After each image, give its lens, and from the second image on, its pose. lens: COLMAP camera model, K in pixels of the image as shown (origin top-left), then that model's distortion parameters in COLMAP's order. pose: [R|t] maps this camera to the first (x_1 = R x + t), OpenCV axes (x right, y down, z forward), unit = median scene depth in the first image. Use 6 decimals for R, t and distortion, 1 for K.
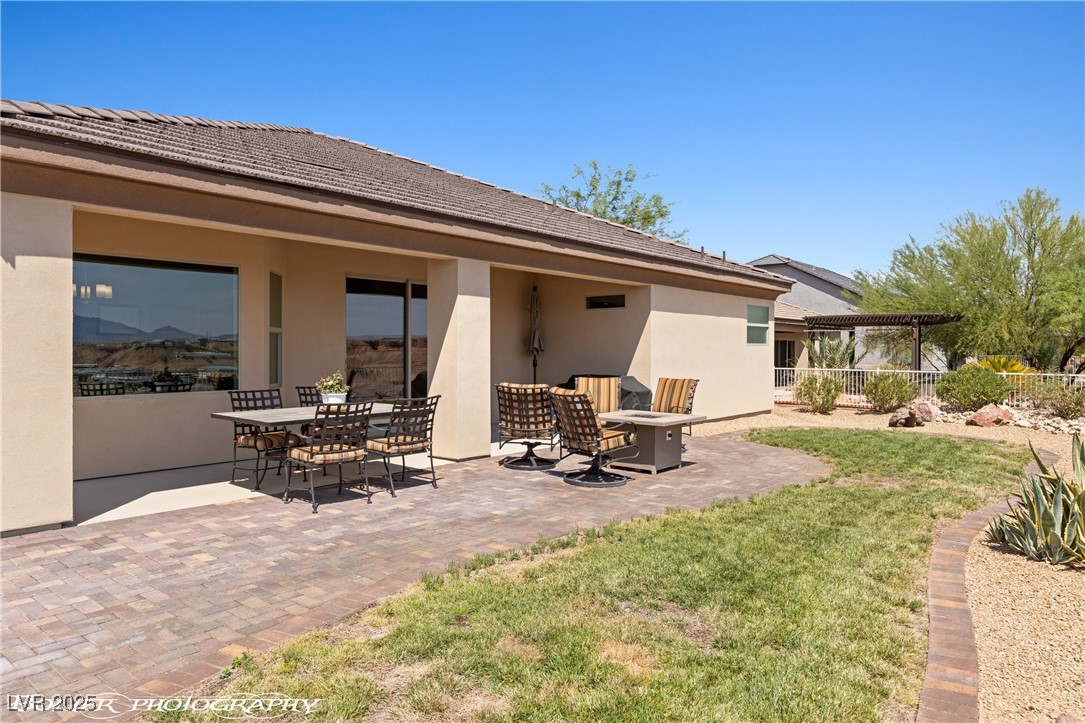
lens RADIAL K [[736.1, 0, 525.5], [0, 736.1, 355.7], [0, 0, 1]] dist [0.011828, -0.002398]
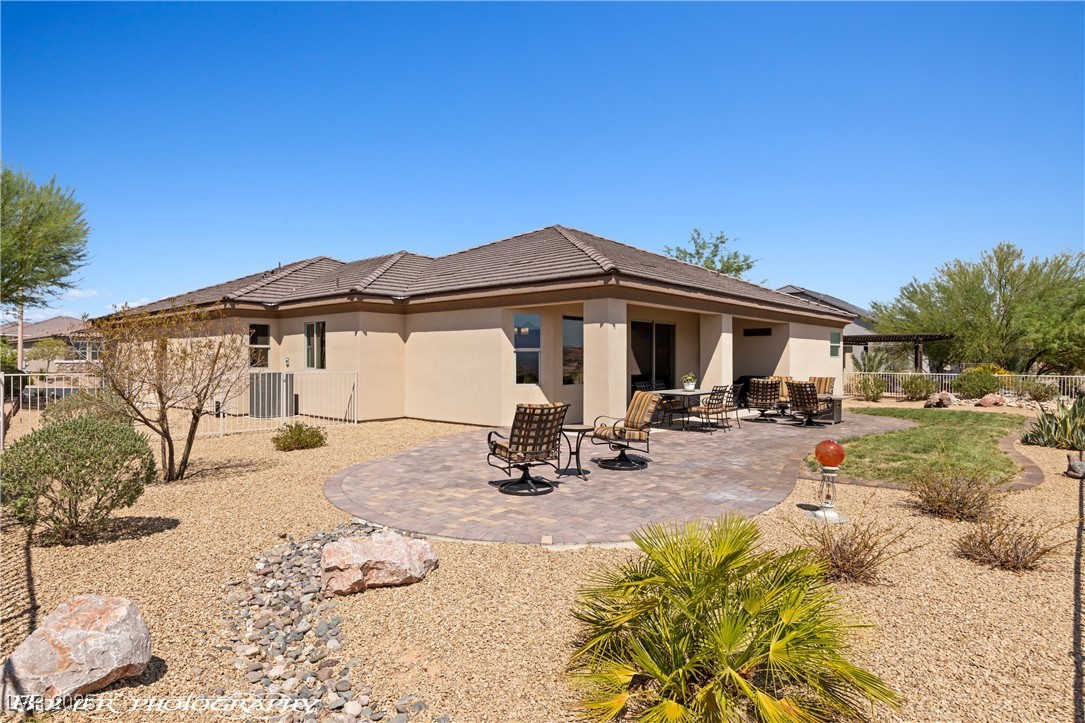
lens RADIAL K [[582.7, 0, 562.8], [0, 582.7, 375.7], [0, 0, 1]] dist [-0.003867, 0.000291]
pose [[0.999378, -0.003002, -0.035138, -0.212342], [0.003660, 0.999819, 0.018692, -0.000699], [0.035075, -0.018809, 0.999208, -0.248740]]
